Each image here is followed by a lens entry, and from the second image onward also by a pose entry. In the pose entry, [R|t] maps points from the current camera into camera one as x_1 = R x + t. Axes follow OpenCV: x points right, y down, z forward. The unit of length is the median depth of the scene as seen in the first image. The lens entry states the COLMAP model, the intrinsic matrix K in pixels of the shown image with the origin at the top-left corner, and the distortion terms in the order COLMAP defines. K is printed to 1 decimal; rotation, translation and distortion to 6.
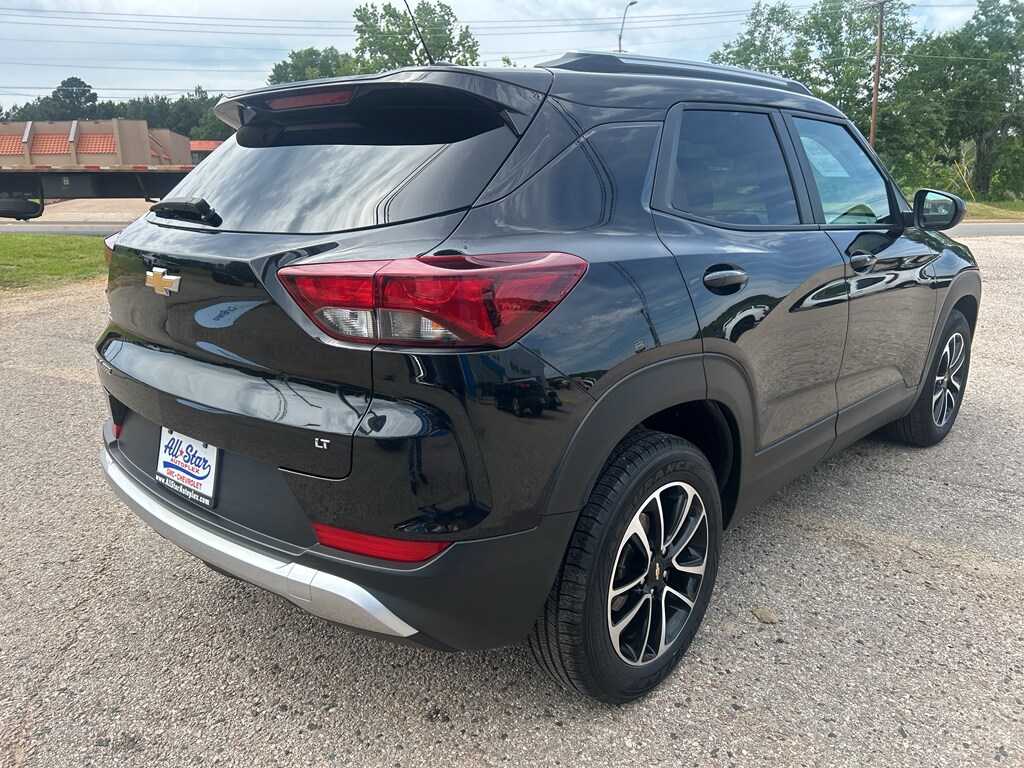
lens RADIAL K [[799.3, 0, 512.0], [0, 799.3, 384.0], [0, 0, 1]] dist [0.078916, -0.076849]
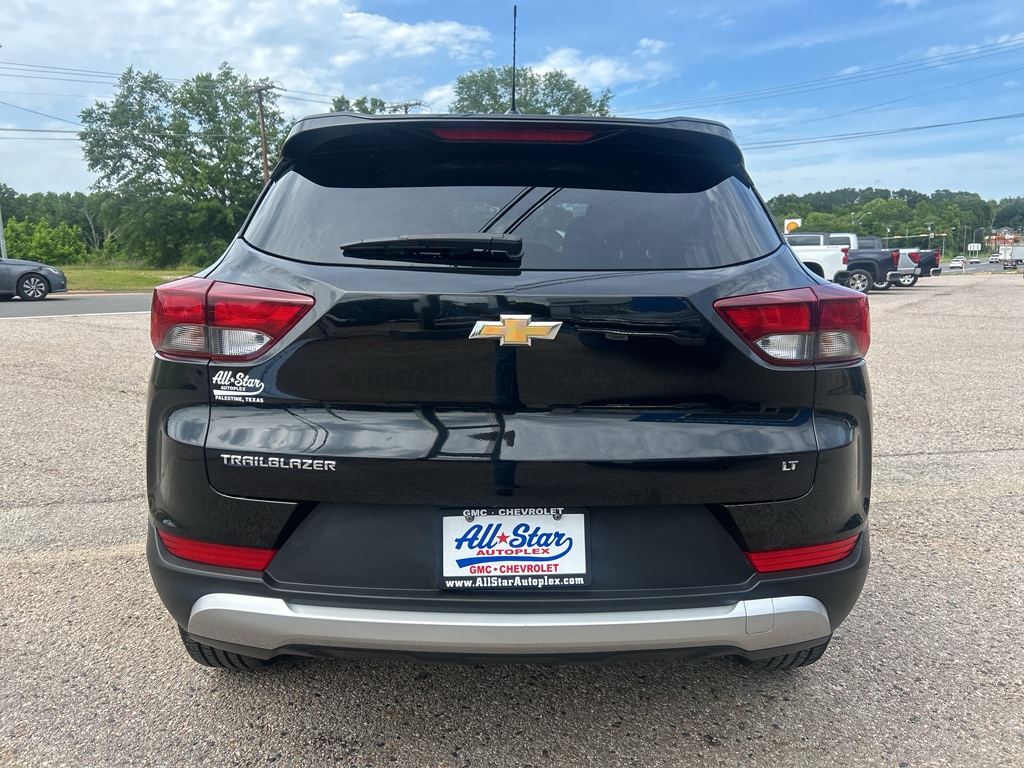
lens RADIAL K [[799.3, 0, 512.0], [0, 799.3, 384.0], [0, 0, 1]] dist [0.078916, -0.076849]
pose [[0.720919, -0.105755, 0.684903, -0.447351], [0.162693, 0.986495, -0.018924, -0.025038], [-0.673652, 0.125072, 0.728389, 0.180964]]
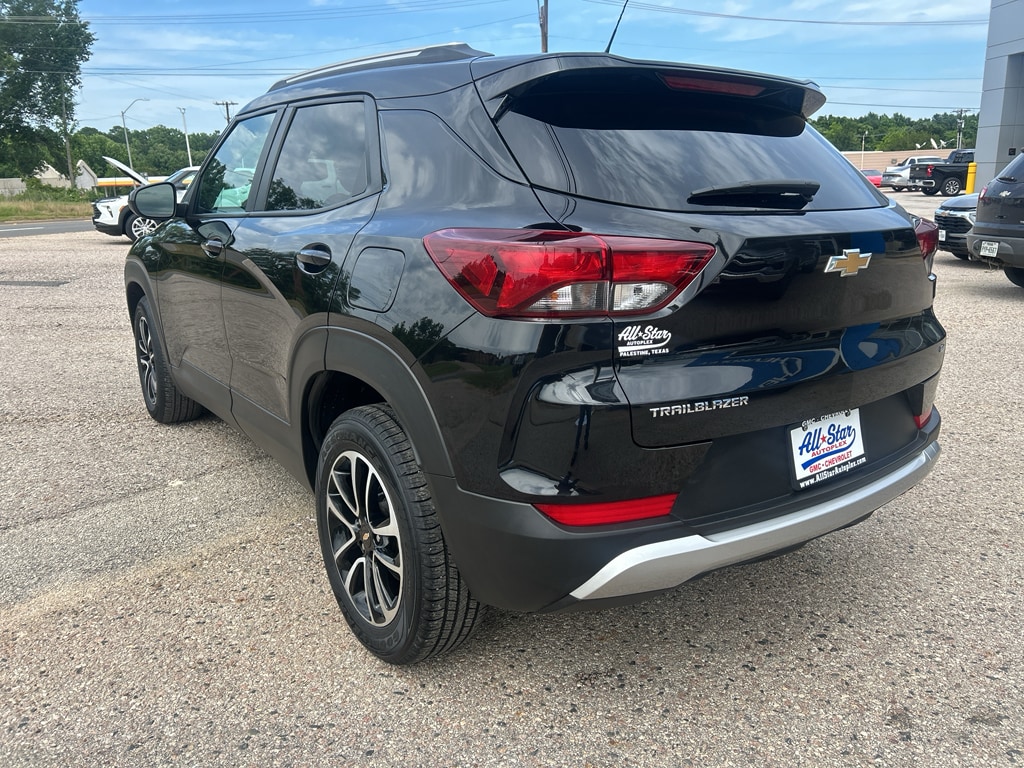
lens RADIAL K [[799.3, 0, 512.0], [0, 799.3, 384.0], [0, 0, 1]] dist [0.078916, -0.076849]
pose [[0.169084, -0.235988, 0.956933, -0.661847], [0.244879, 0.950526, 0.191139, -0.122622], [-0.954696, 0.202014, 0.218507, 0.537717]]
